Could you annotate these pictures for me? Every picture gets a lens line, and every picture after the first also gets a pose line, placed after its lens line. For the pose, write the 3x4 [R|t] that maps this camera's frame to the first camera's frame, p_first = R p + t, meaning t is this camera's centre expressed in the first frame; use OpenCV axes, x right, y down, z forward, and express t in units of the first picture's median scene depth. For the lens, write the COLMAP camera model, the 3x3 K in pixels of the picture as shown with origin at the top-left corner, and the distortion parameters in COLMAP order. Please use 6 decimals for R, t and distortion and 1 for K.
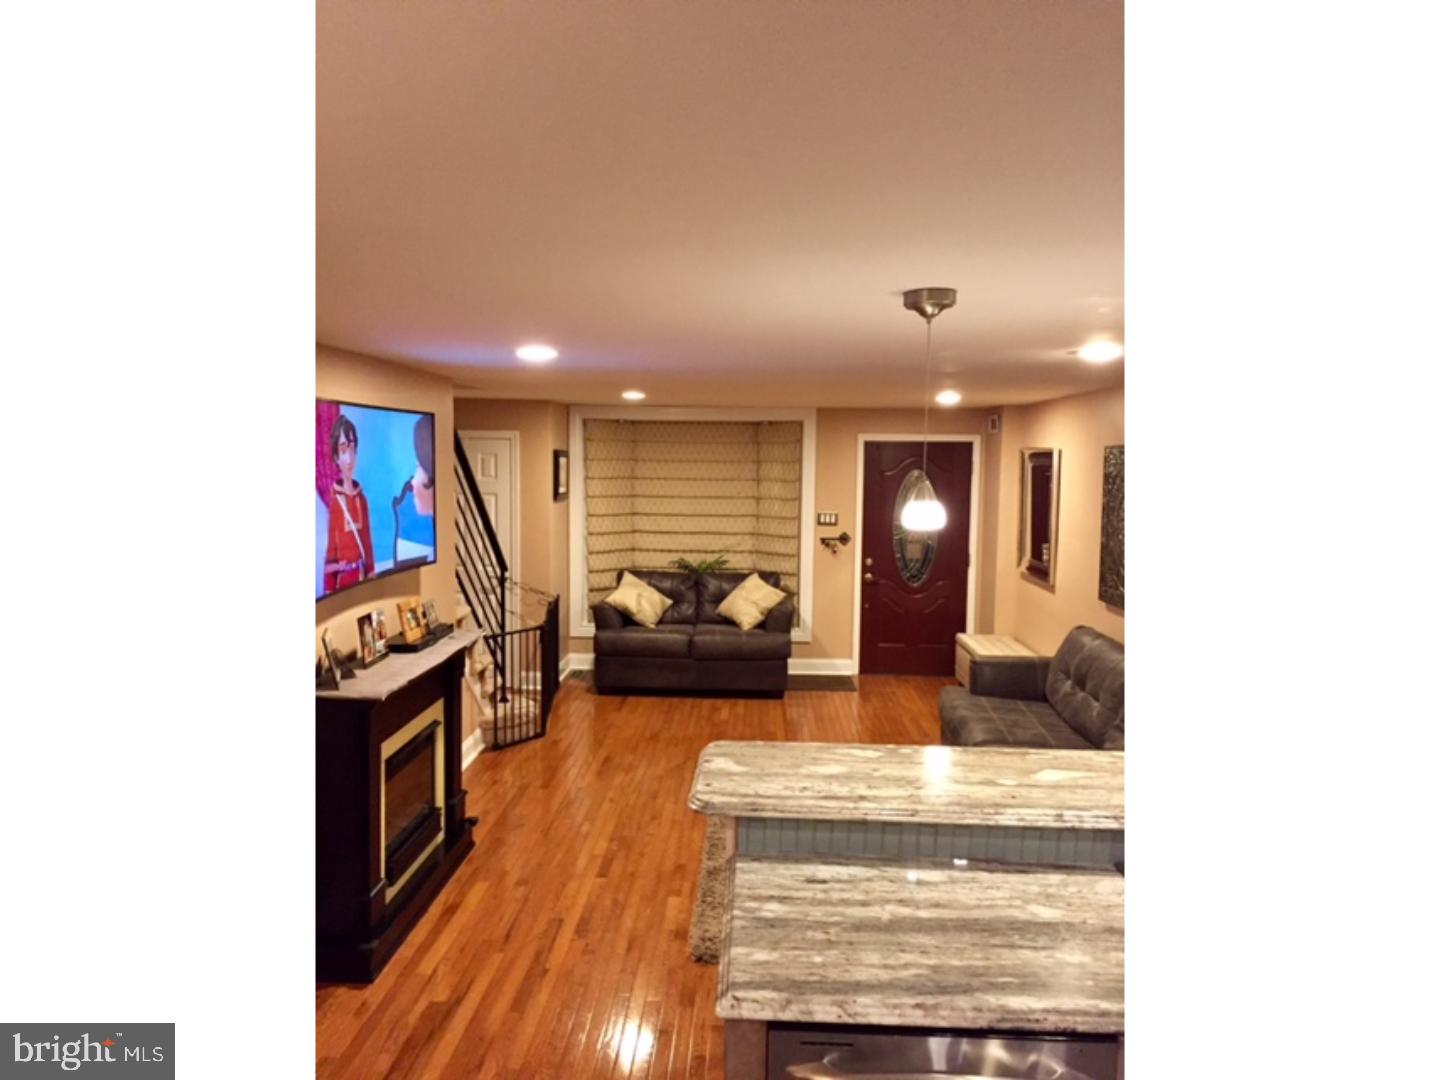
lens RADIAL K [[934.3, 0, 720.0], [0, 934.3, 540.0], [0, 0, 1]] dist [0.054512, -0.001563]
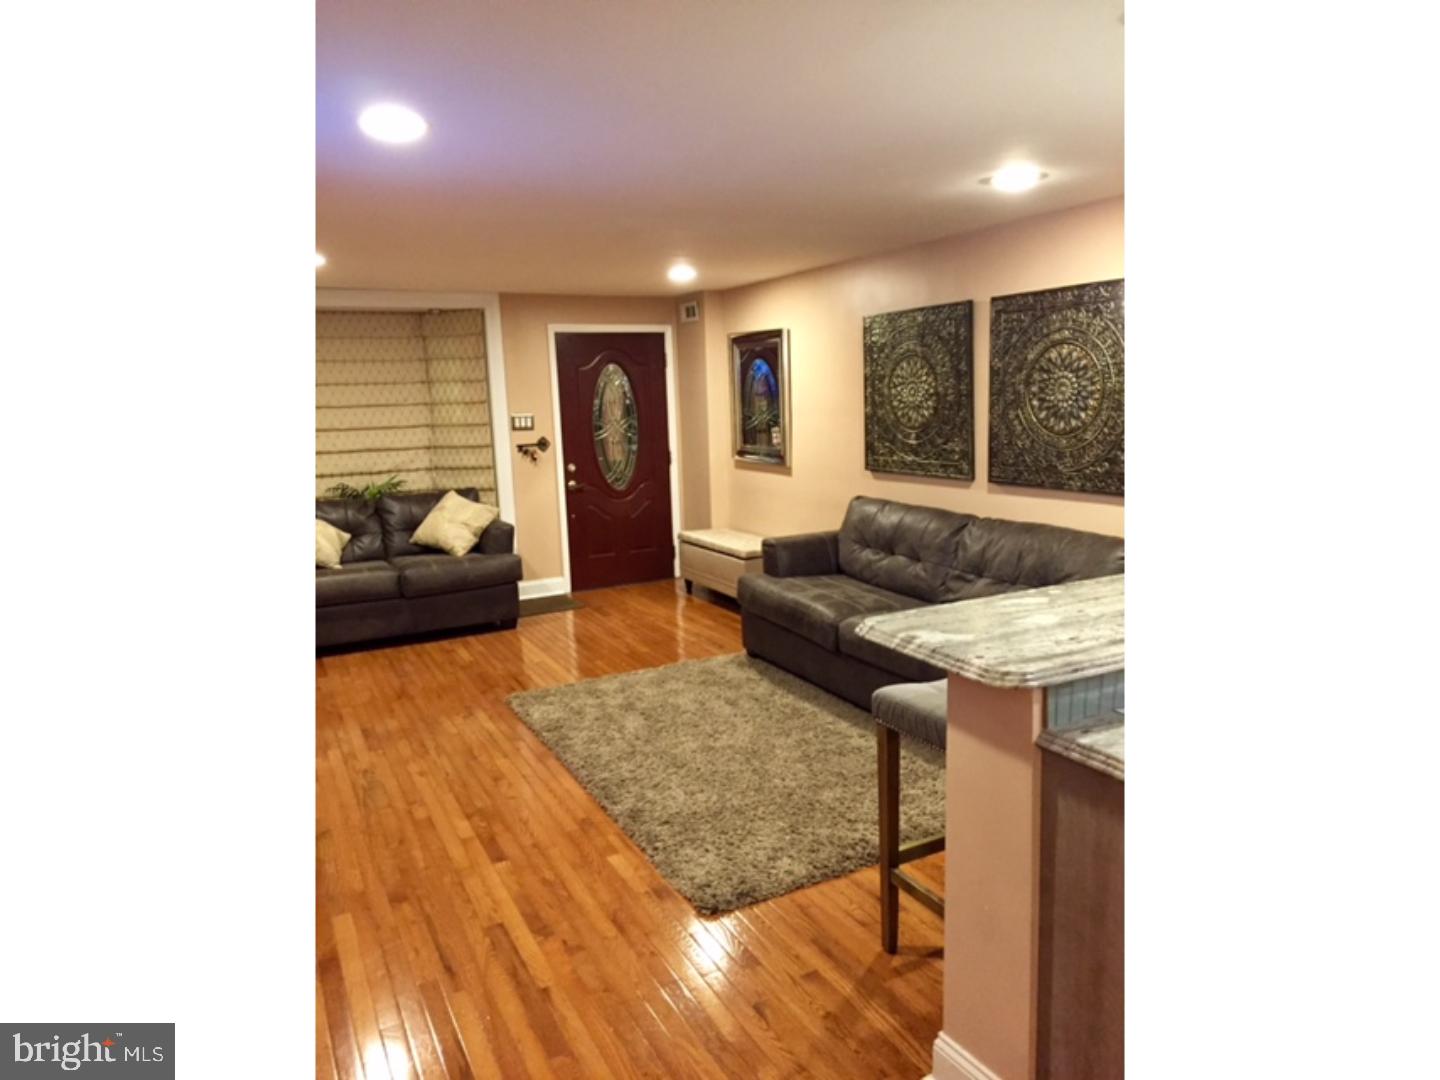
lens RADIAL K [[934.3, 0, 720.0], [0, 934.3, 540.0], [0, 0, 1]] dist [0.054512, -0.001563]
pose [[0.862830, -0.118217, 0.491477, -0.173010], [0.085631, 0.992400, 0.088373, 0.025192], [-0.498189, -0.034165, 0.866395, 0.138843]]
